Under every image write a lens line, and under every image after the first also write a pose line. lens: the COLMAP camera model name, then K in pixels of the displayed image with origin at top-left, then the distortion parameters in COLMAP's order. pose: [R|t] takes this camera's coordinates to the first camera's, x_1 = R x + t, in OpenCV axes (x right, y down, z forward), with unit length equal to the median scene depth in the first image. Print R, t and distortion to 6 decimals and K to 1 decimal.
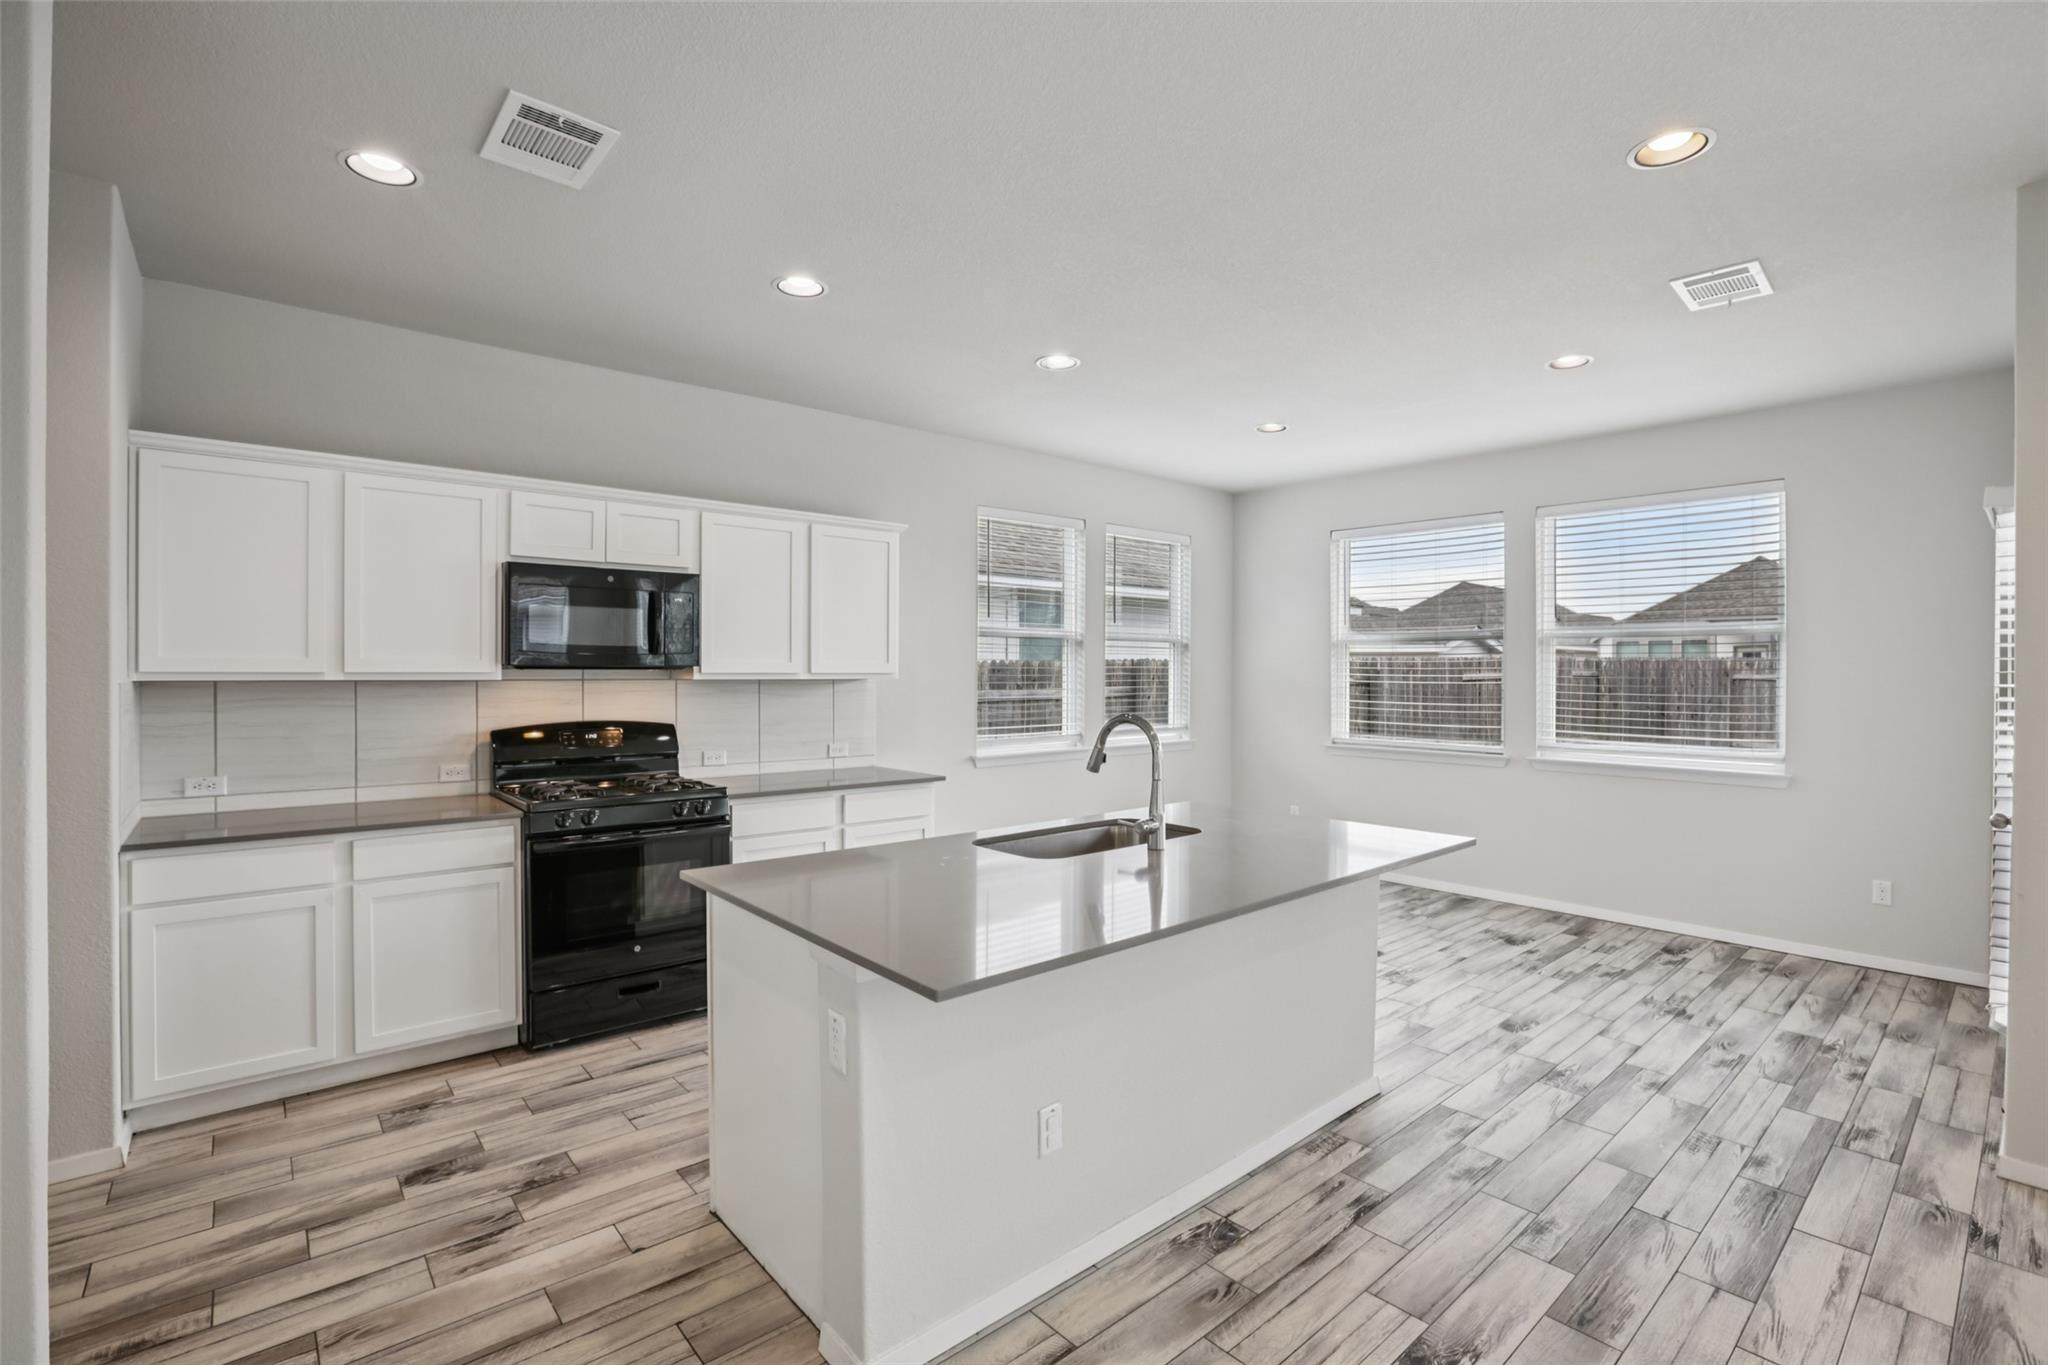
lens RADIAL K [[928.9, 0, 1037.5], [0, 928.9, 678.4], [0, 0, 1]] dist [-0.048995, 0.014186]
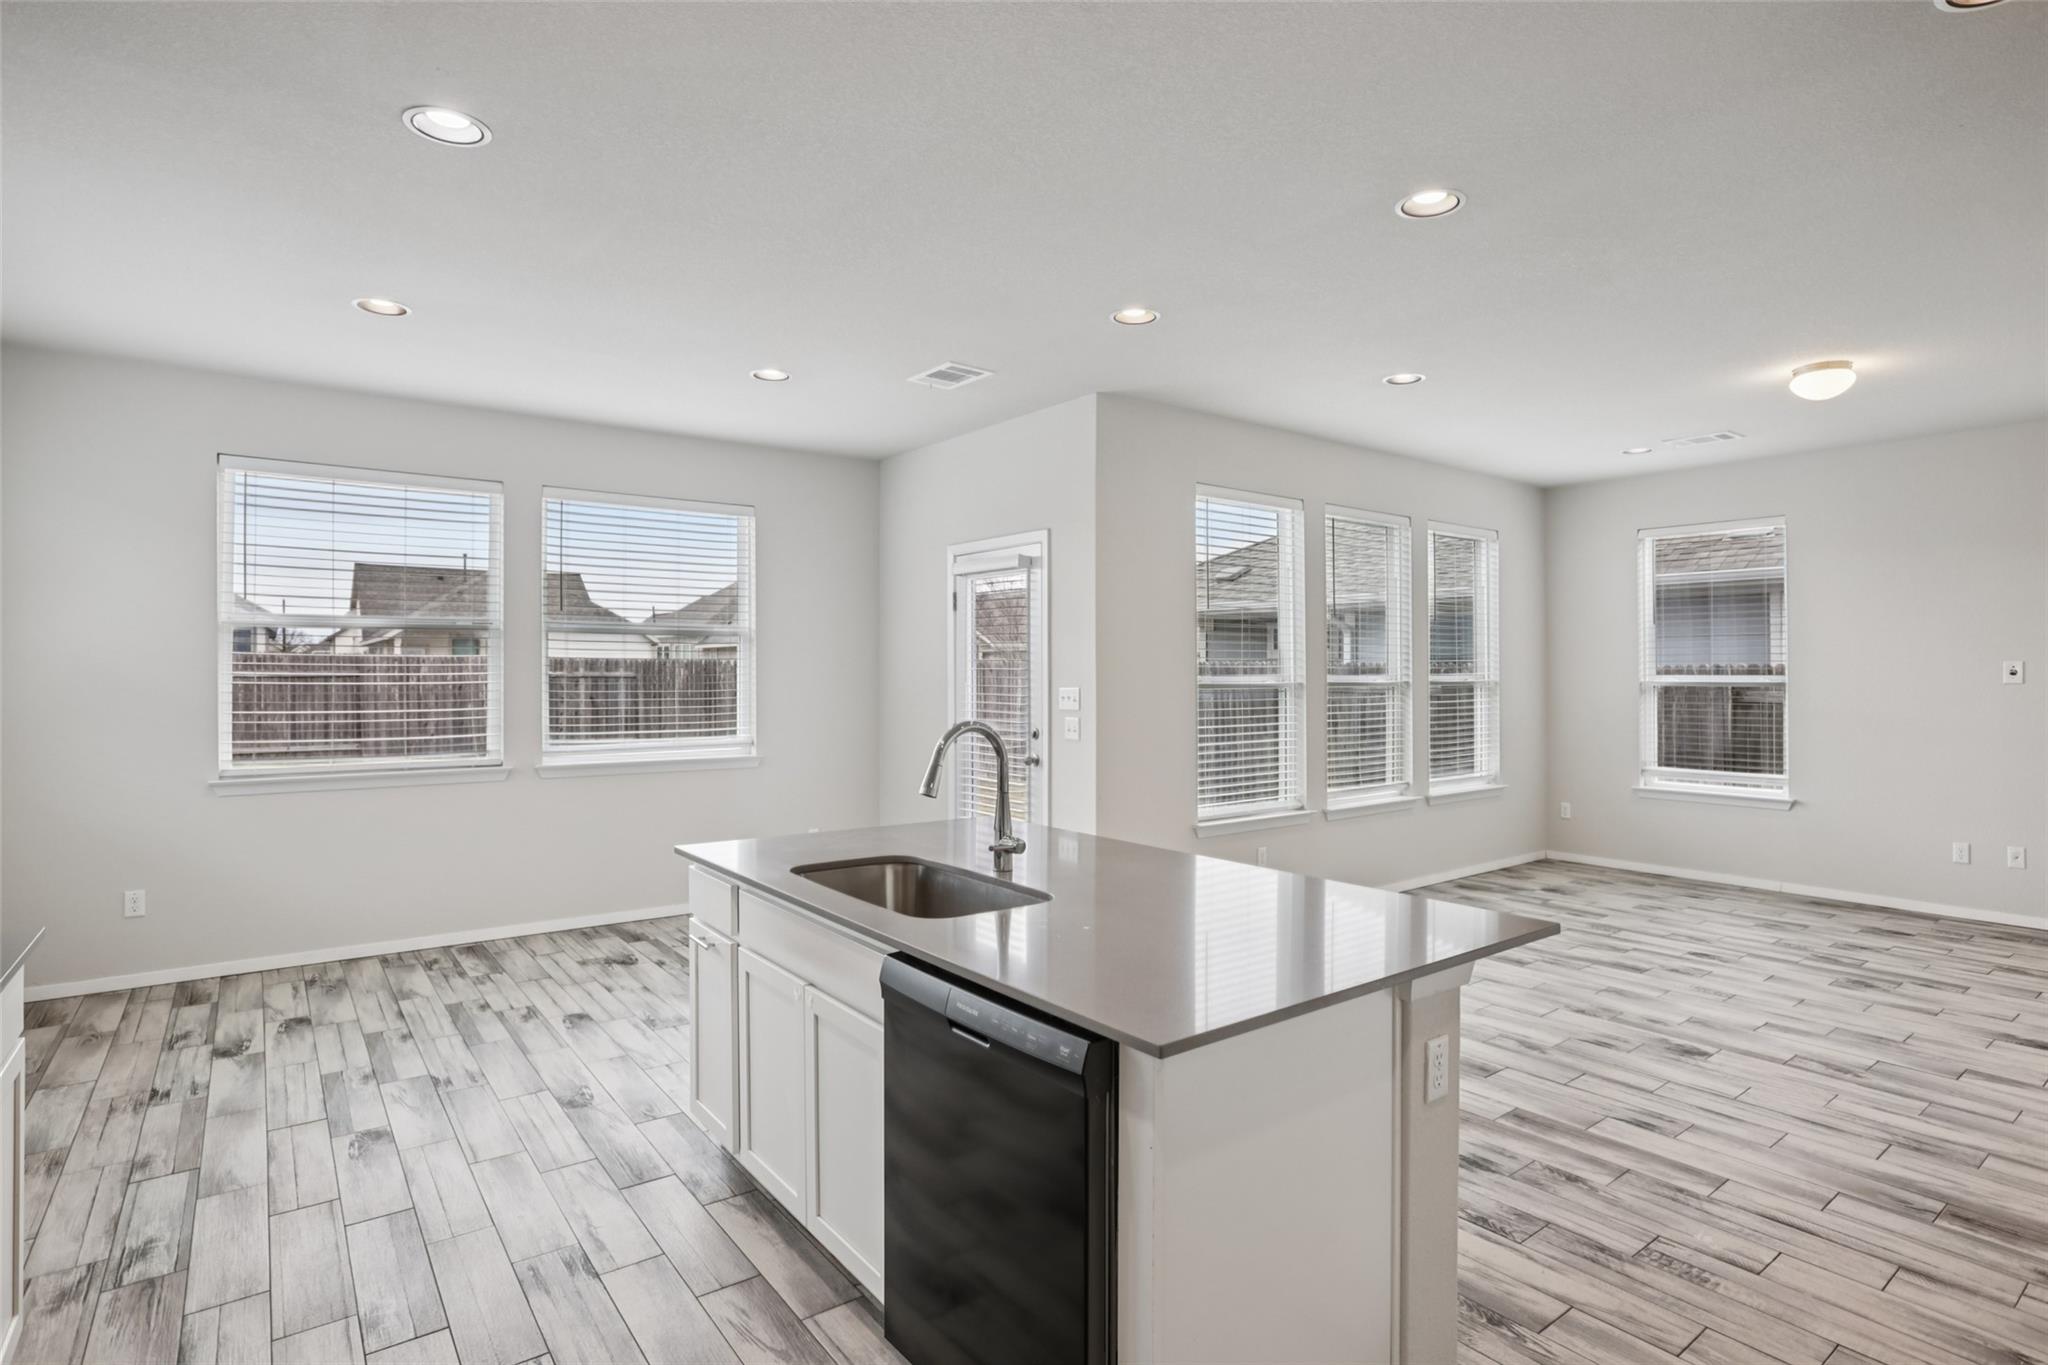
lens RADIAL K [[1039.6, 0, 1033.8], [0, 1039.6, 669.6], [0, 0, 1]] dist [-0.034637, 0.016163]
pose [[0.070383, -0.000310, 0.997520, -0.623885], [0.006491, 0.999979, -0.000147, -0.005402], [-0.997499, 0.006485, 0.070384, 0.650217]]
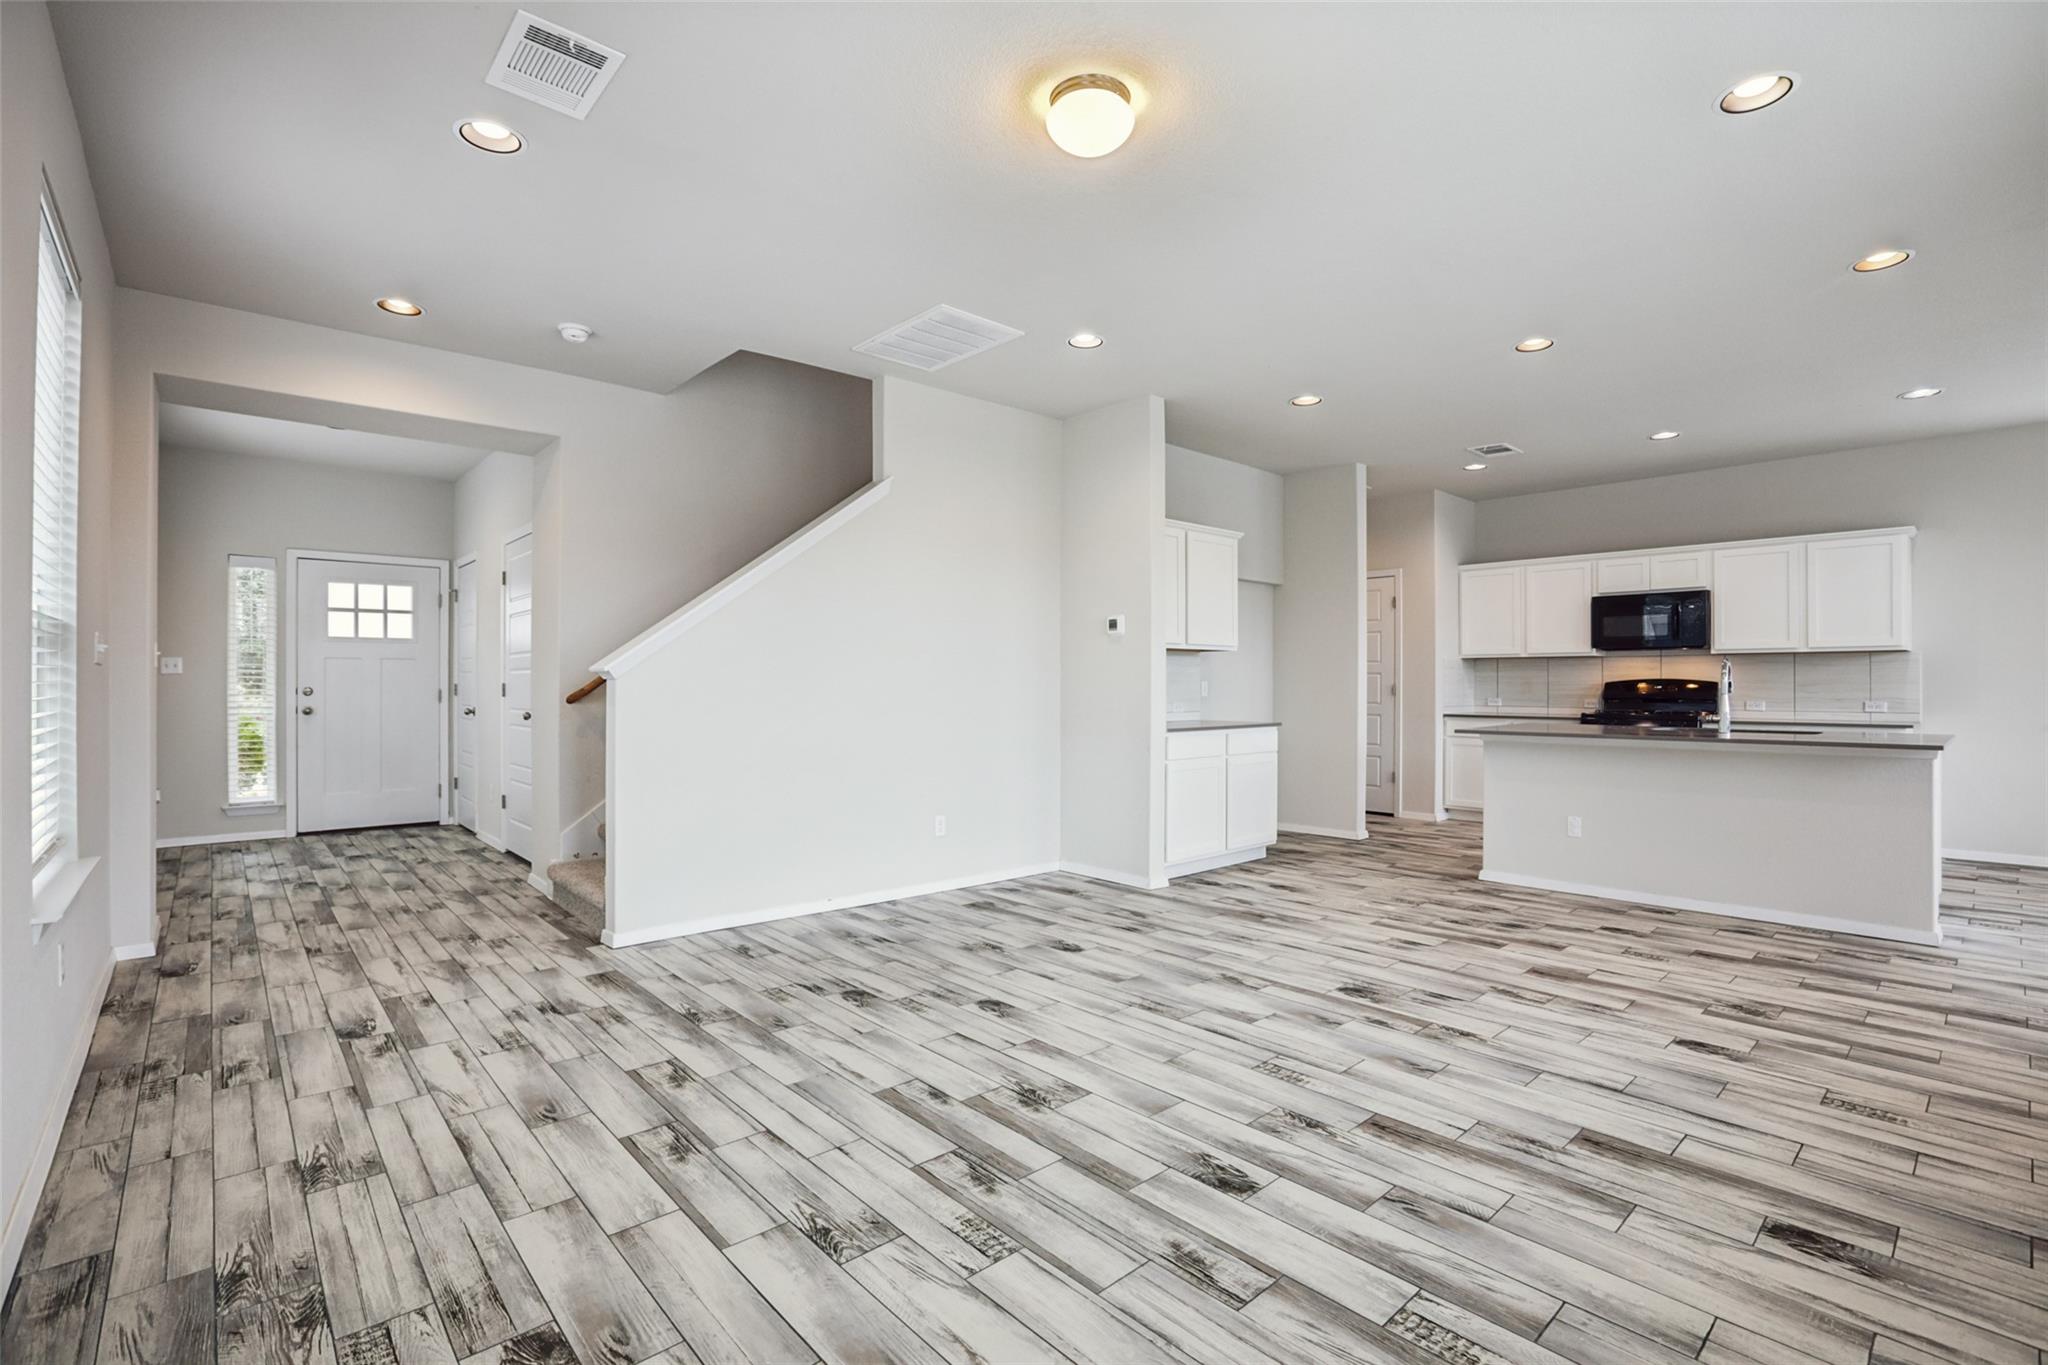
lens RADIAL K [[928.9, 0, 1028.2], [0, 928.9, 683.8], [0, 0, 1]] dist [-0.048995, 0.014186]
pose [[0.014663, -0.004924, -0.999880, 1.331444], [-0.005519, 0.999972, -0.005005, 0.075998], [0.999877, 0.005592, 0.014635, -0.258879]]
